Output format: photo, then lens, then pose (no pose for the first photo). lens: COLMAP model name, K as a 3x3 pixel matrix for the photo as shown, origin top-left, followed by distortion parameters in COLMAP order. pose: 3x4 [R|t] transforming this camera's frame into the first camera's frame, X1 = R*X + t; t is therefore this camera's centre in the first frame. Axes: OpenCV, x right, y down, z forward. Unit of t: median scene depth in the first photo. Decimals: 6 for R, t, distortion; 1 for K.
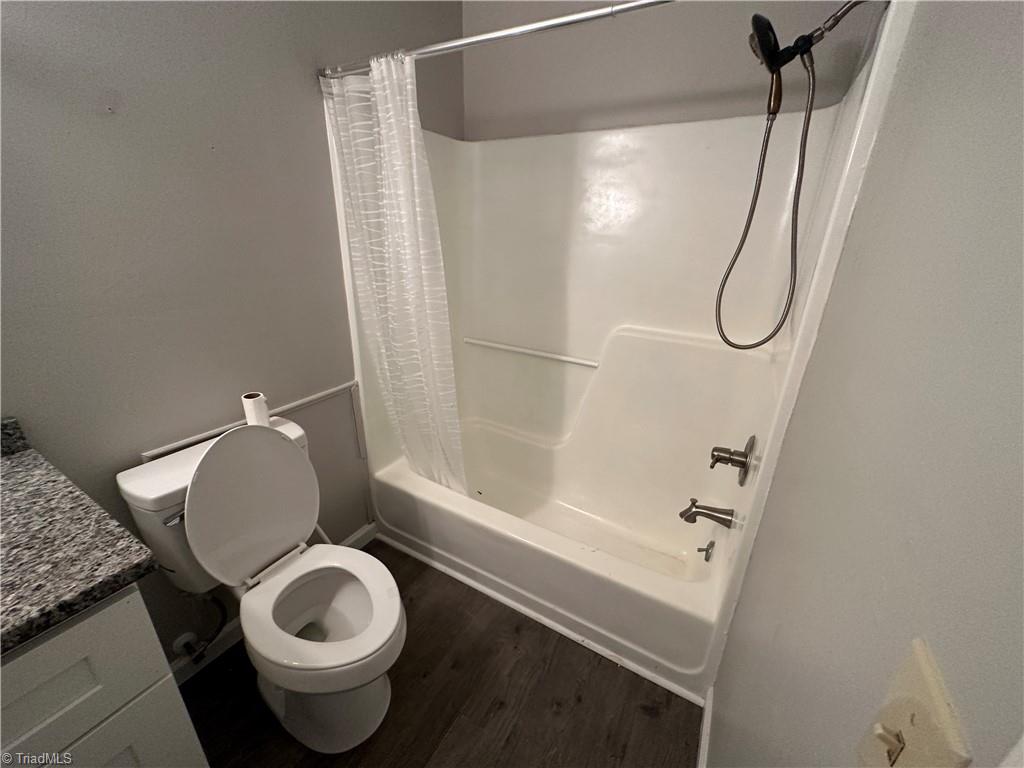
lens RADIAL K [[408.4, 0, 512.0], [0, 408.4, 384.0], [0, 0, 1]] dist [-0.001327, 0.000149]
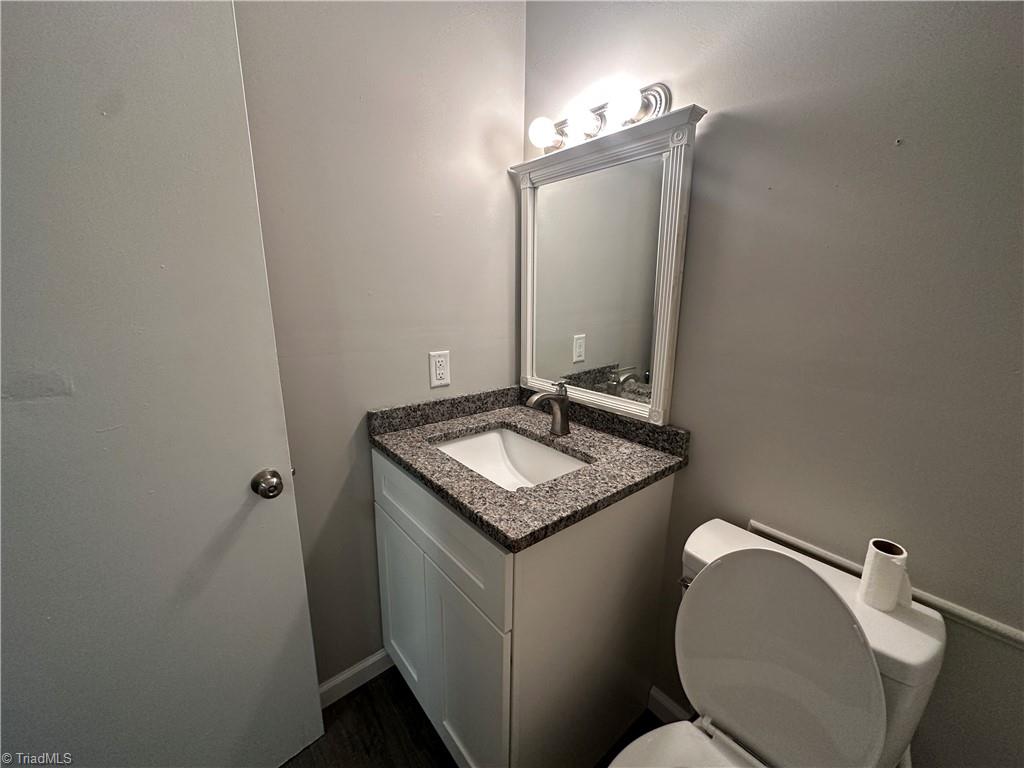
lens RADIAL K [[406.0, 0, 512.0], [0, 406.0, 384.0], [0, 0, 1]] dist [0.014823, 0.000003]
pose [[-0.333304, 0.191902, -0.923083, 0.096433], [-0.350525, 0.883664, 0.310274, -0.246780], [0.875237, 0.426979, -0.227263, 0.739821]]
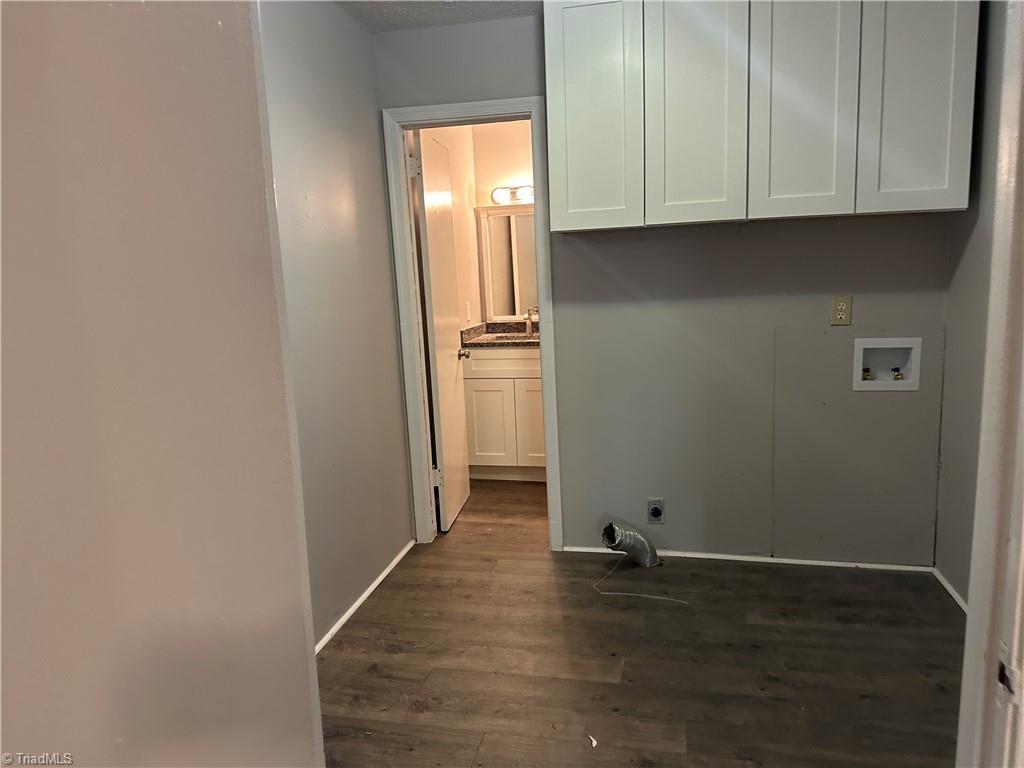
lens RADIAL K [[722.4, 0, 506.6], [0, 722.4, 372.4], [0, 0, 1]] dist [0.106297, -0.137543]
pose [[0.305834, 0.106133, -0.946151, 3.903642], [-0.287506, 0.957669, 0.014492, 0.550954], [0.907638, 0.267592, 0.323402, -1.222832]]
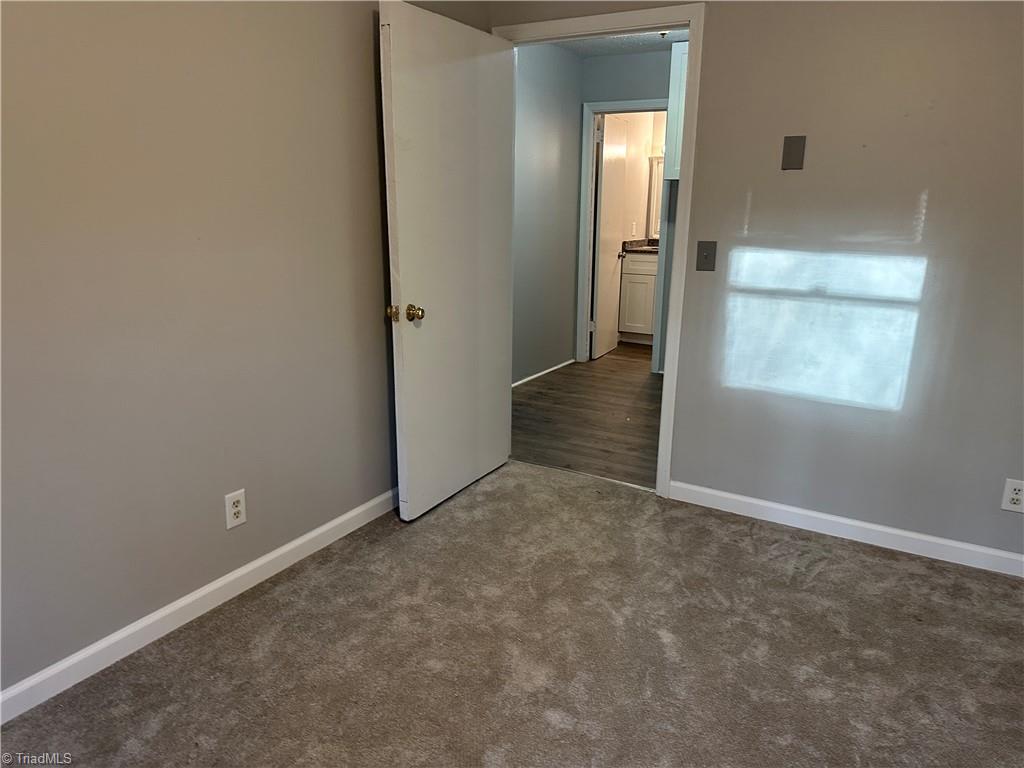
lens RADIAL K [[722.4, 0, 506.6], [0, 722.4, 372.4], [0, 0, 1]] dist [0.106297, -0.137543]
pose [[-0.003817, 0.219333, -0.975642, 6.852223], [-0.362208, 0.909096, 0.205790, 0.570623], [0.932090, 0.354171, 0.075974, -1.224651]]
